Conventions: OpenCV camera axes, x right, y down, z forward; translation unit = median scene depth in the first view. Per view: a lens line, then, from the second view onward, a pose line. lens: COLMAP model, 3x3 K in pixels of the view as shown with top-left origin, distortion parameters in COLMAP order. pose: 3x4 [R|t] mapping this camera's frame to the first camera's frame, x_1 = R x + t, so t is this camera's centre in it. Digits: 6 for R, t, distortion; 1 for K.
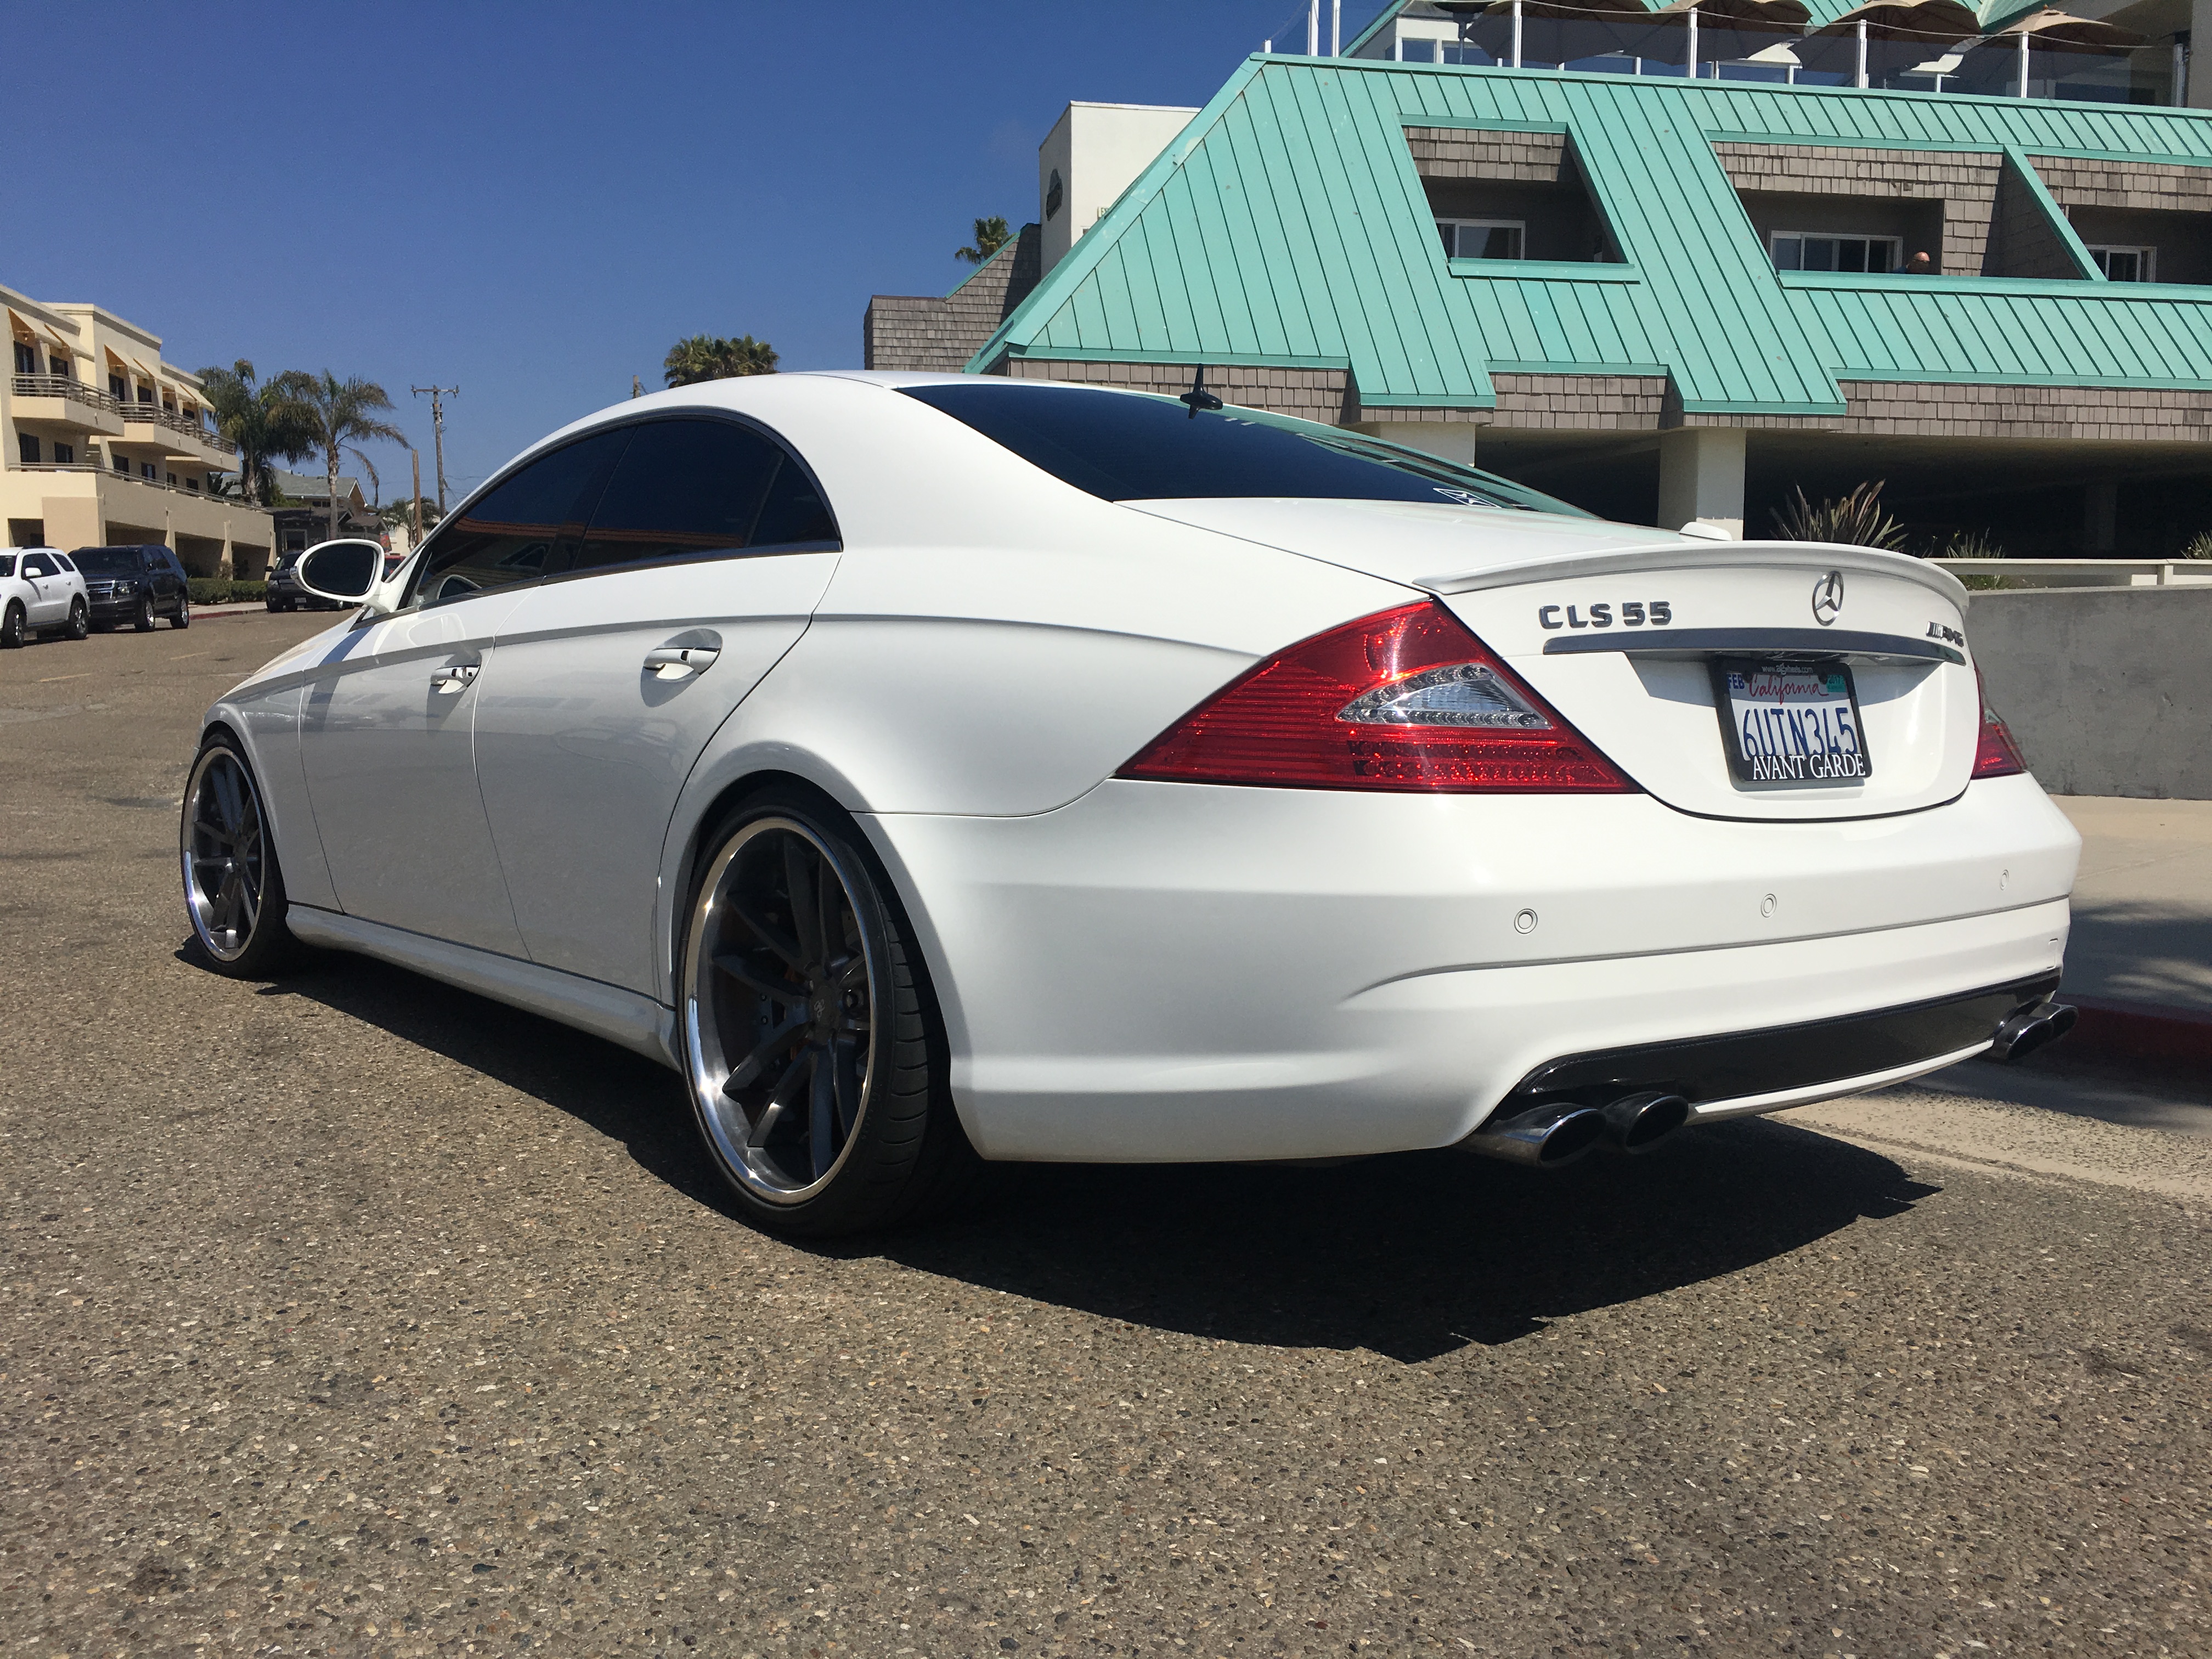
lens RADIAL K [[1872.9, 0, 1095.7], [0, 1872.9, 827.9], [0, 0, 1]] dist [0.072358, -0.097487]
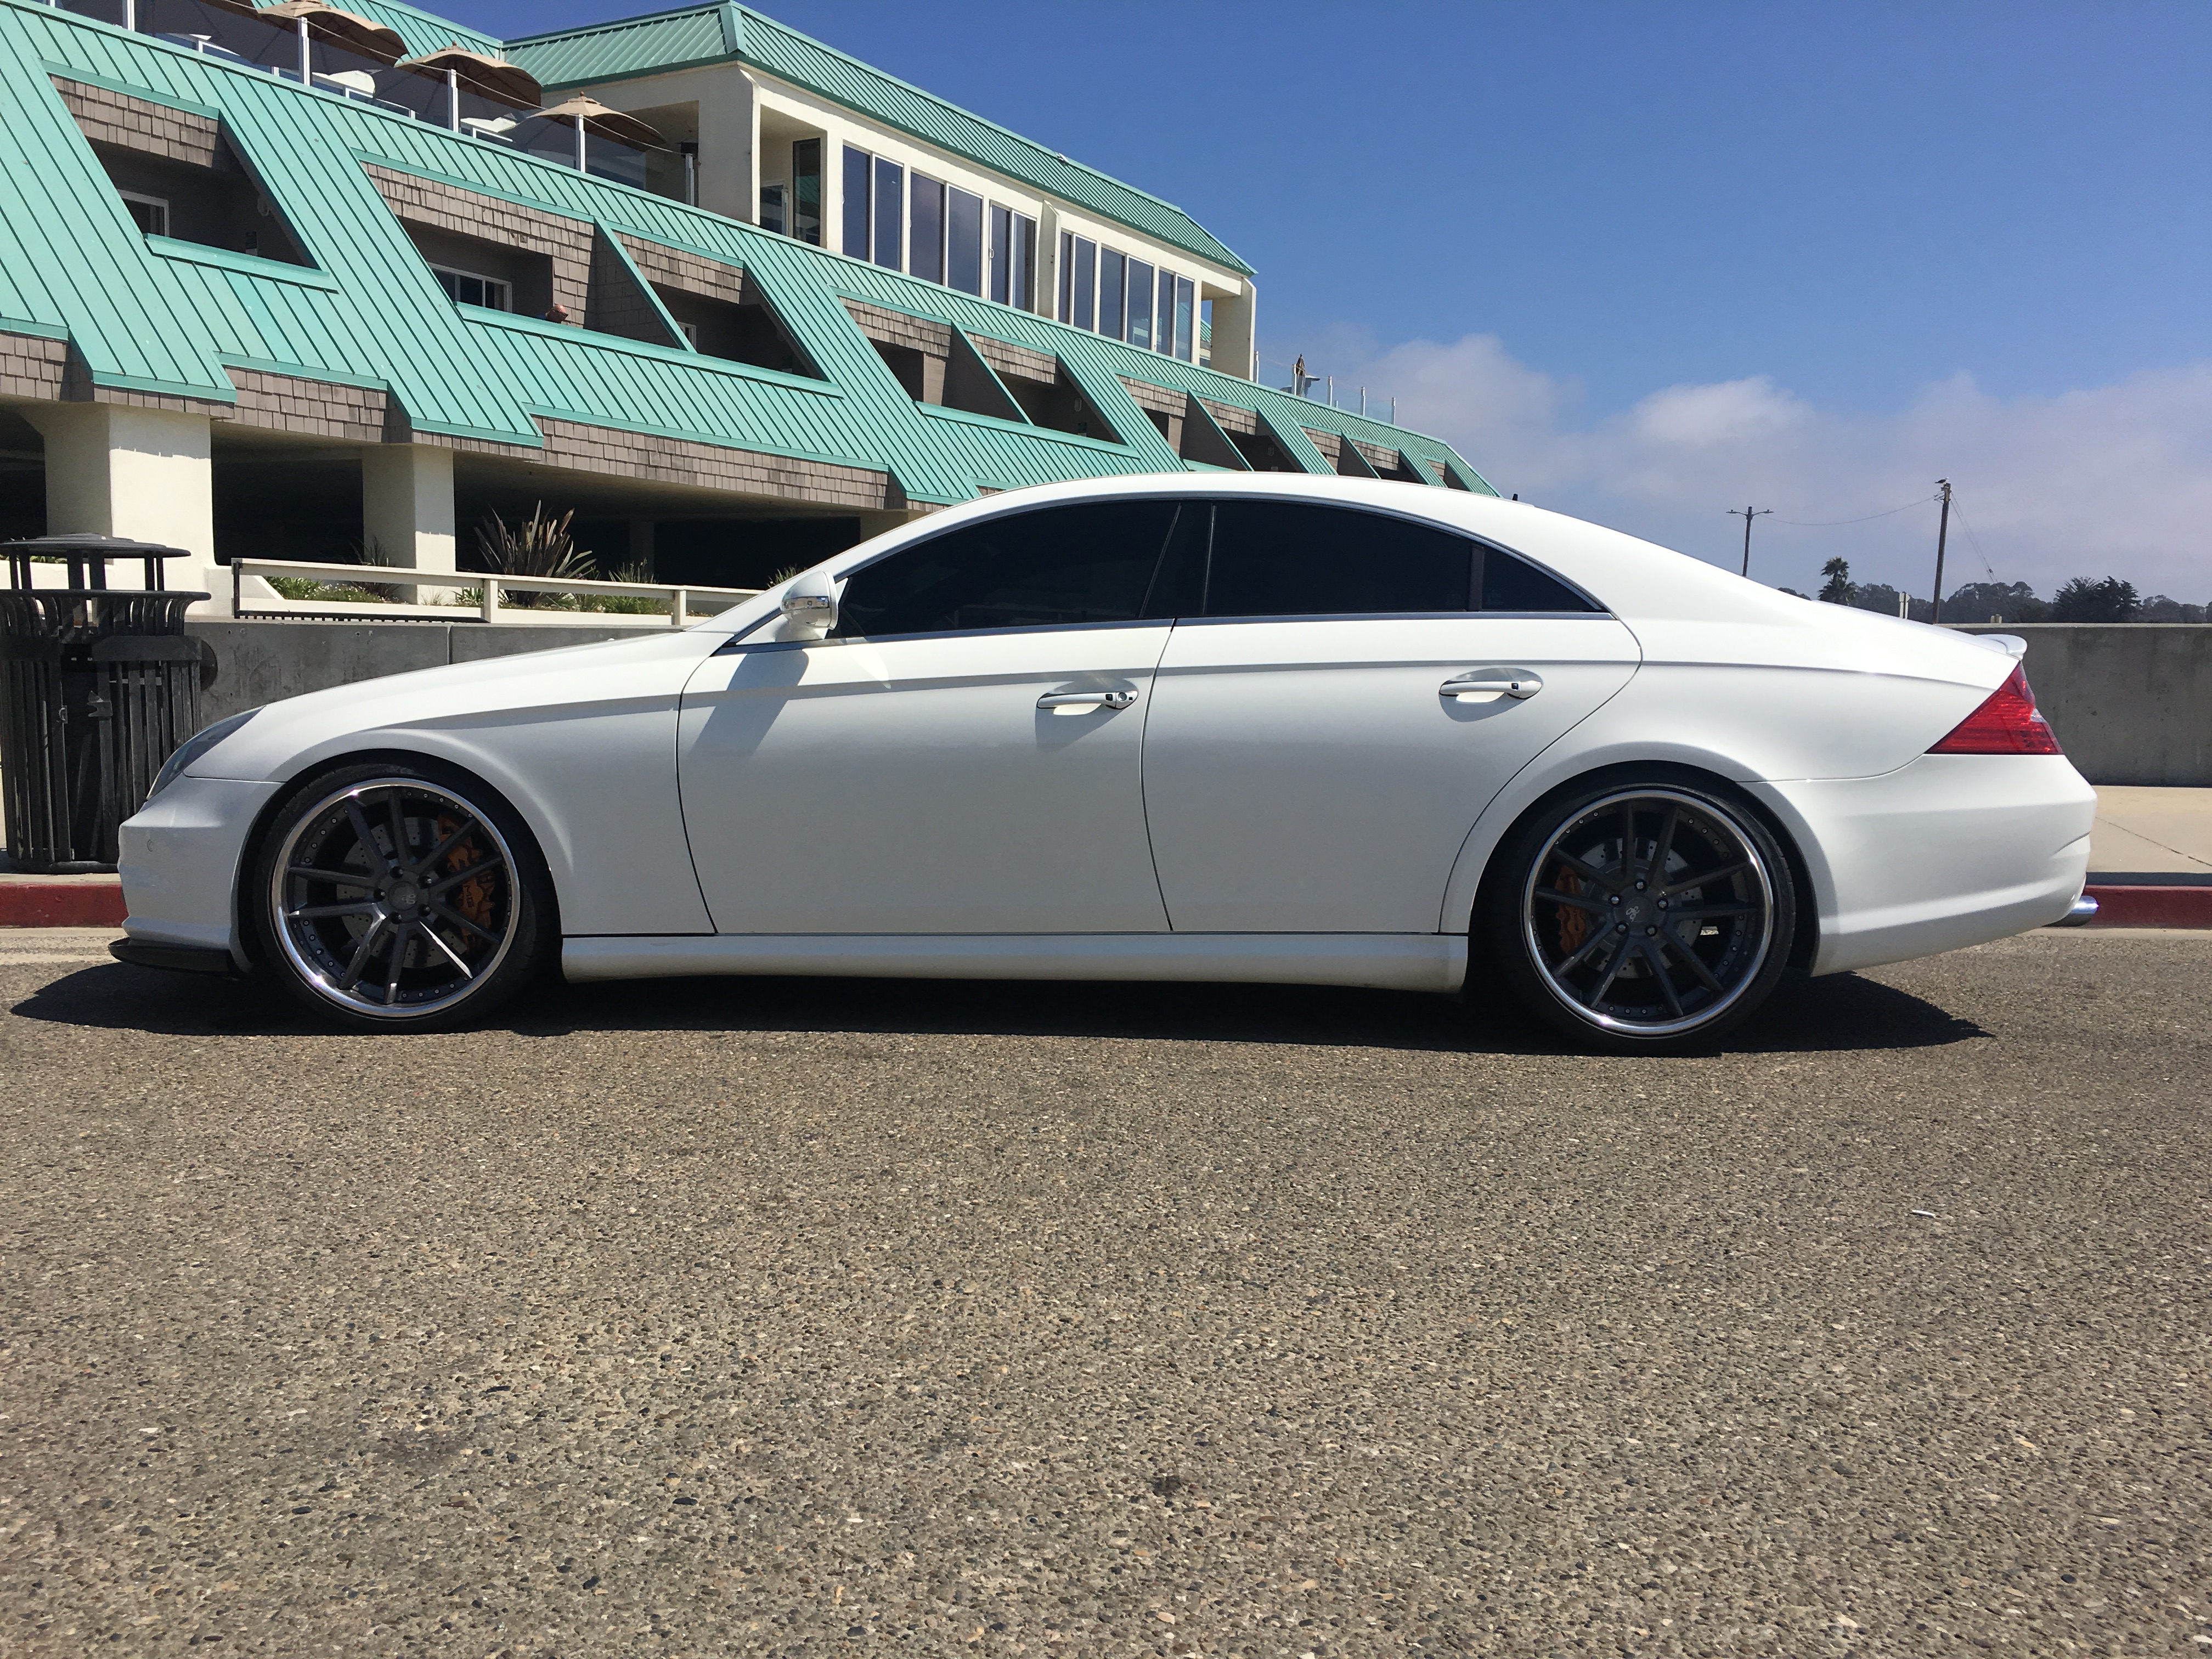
lens RADIAL K [[1872.9, 0, 1095.7], [0, 1872.9, 827.9], [0, 0, 1]] dist [0.072358, -0.097487]
pose [[0.669884, -0.054394, 0.740471, -0.204389], [0.056616, 0.998151, 0.022103, -0.004285], [-0.740304, 0.027116, 0.671725, 0.034444]]
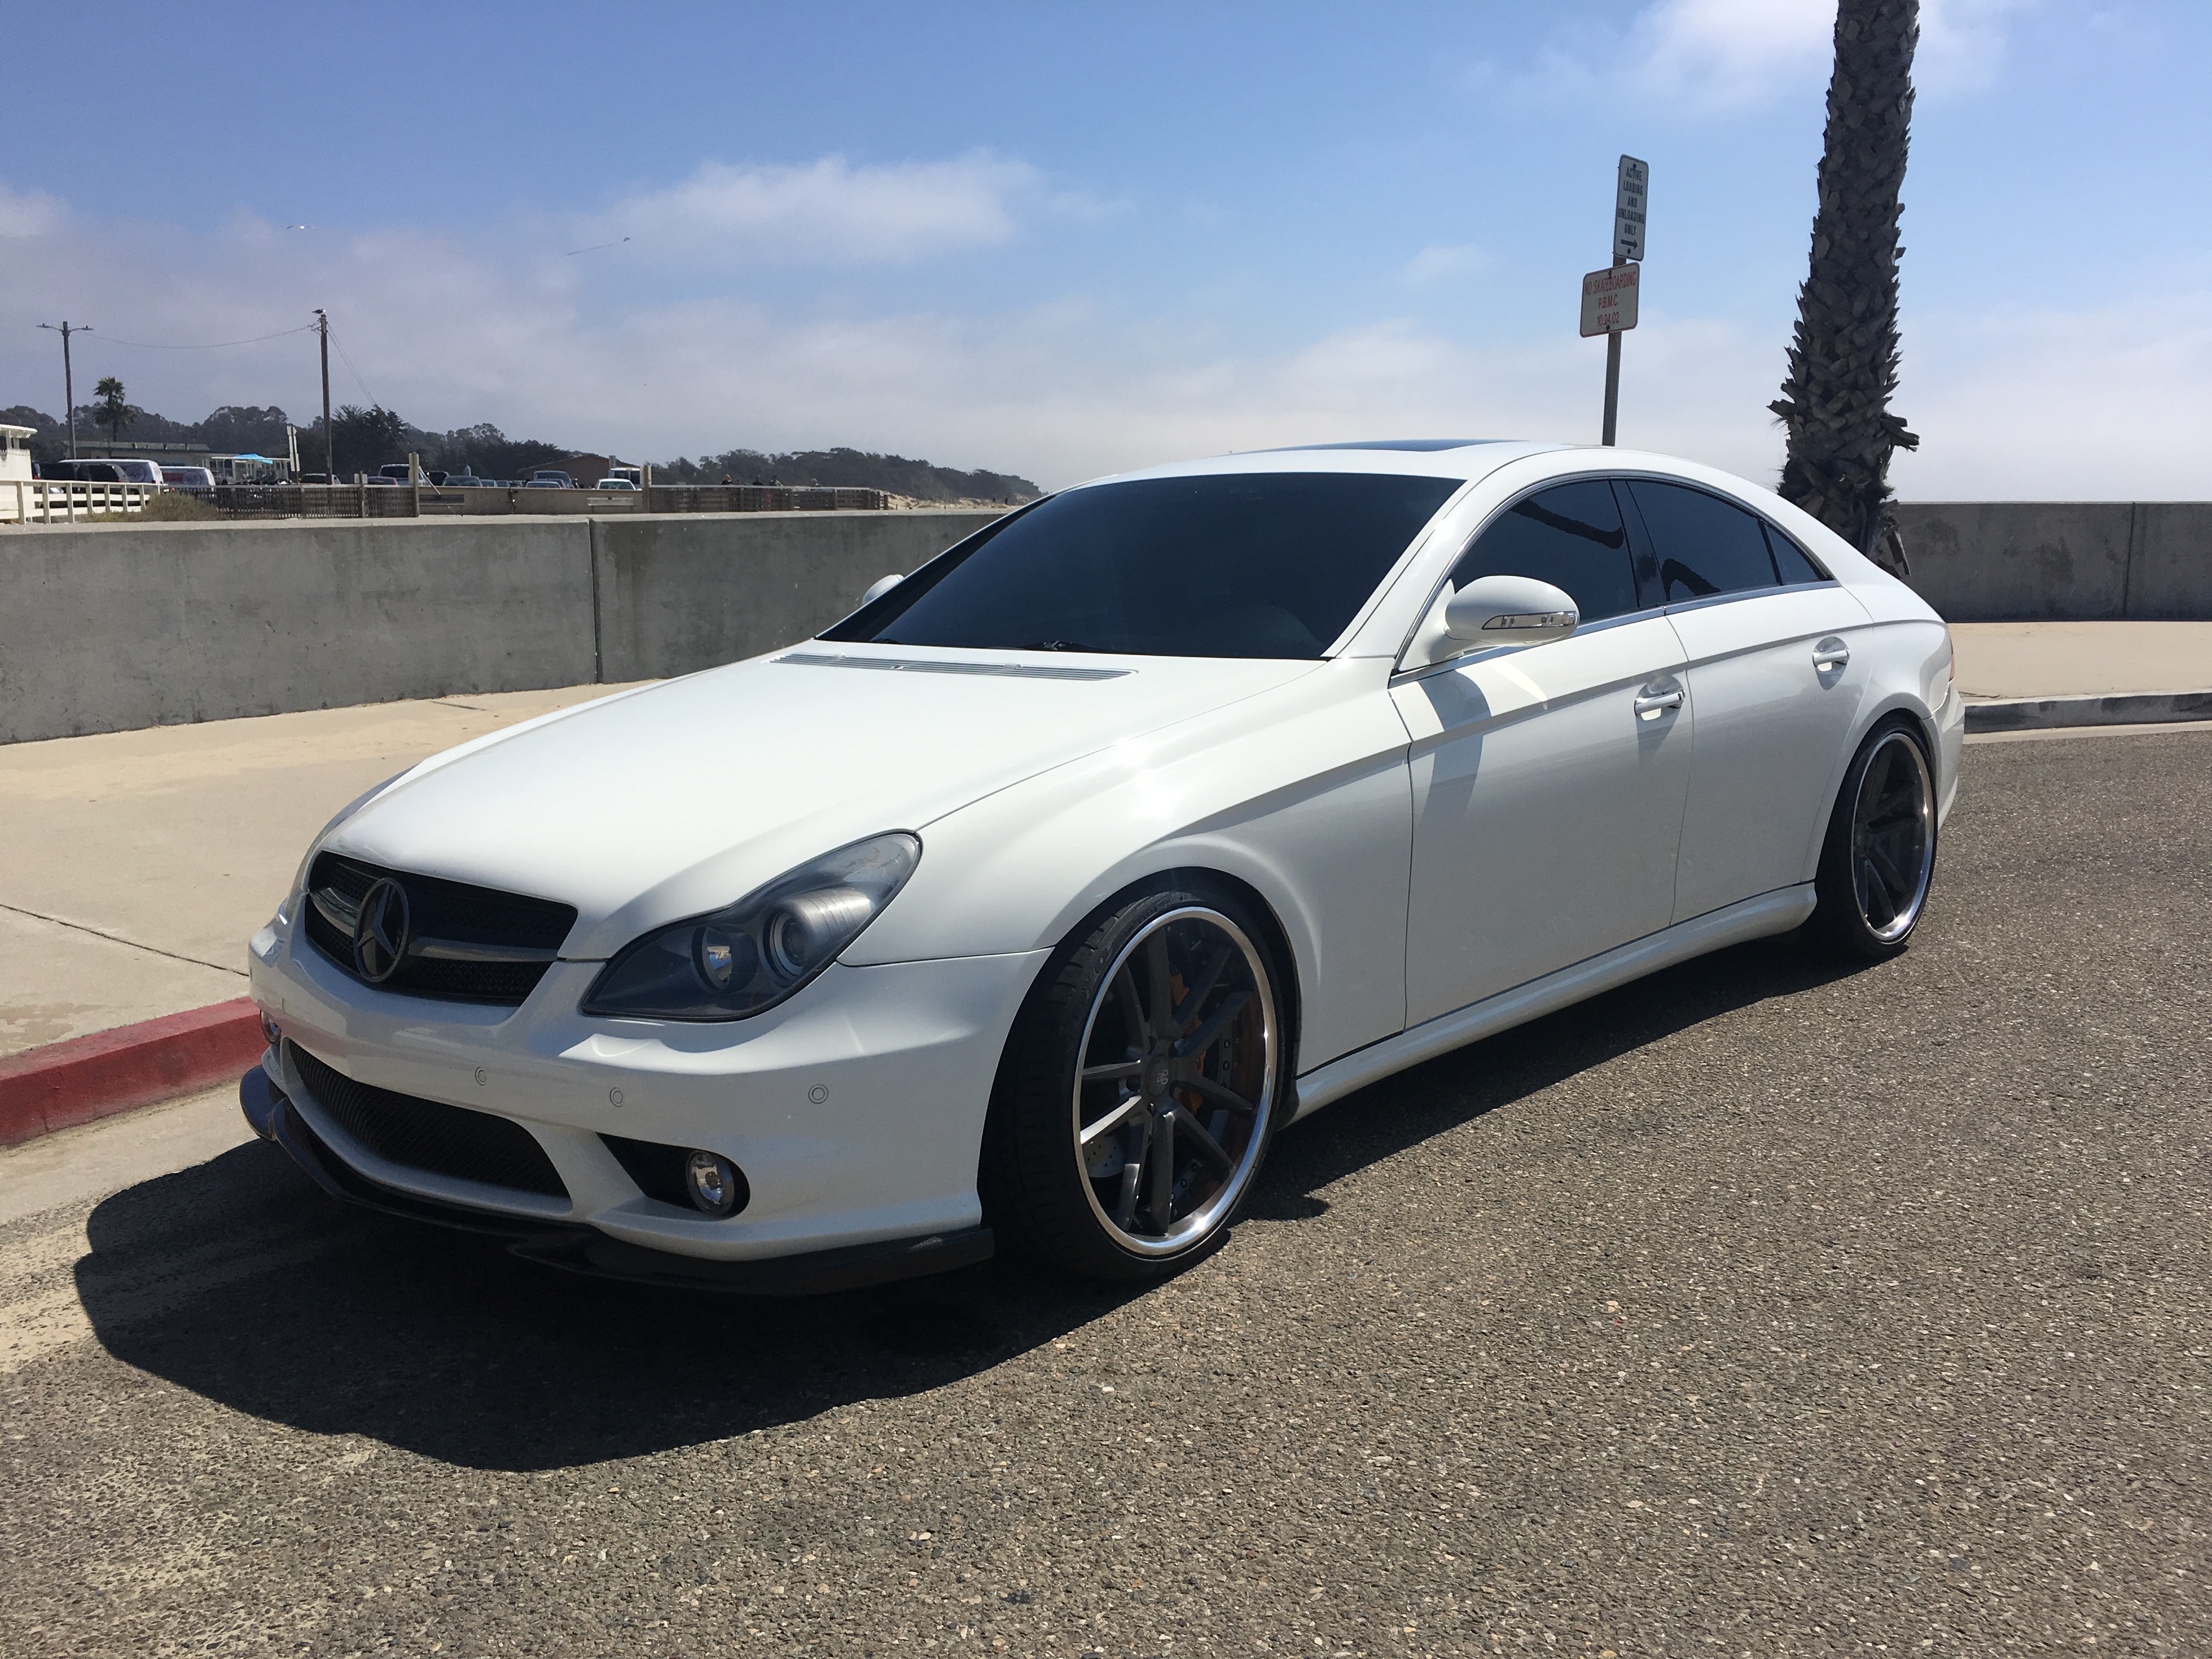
lens RADIAL K [[1872.9, 0, 1095.7], [0, 1872.9, 827.9], [0, 0, 1]] dist [0.072358, -0.097487]
pose [[-0.125672, -0.169320, 0.977516, -0.237690], [0.096778, 0.978536, 0.181939, -0.041370], [-0.987340, 0.117467, -0.106589, 0.248480]]
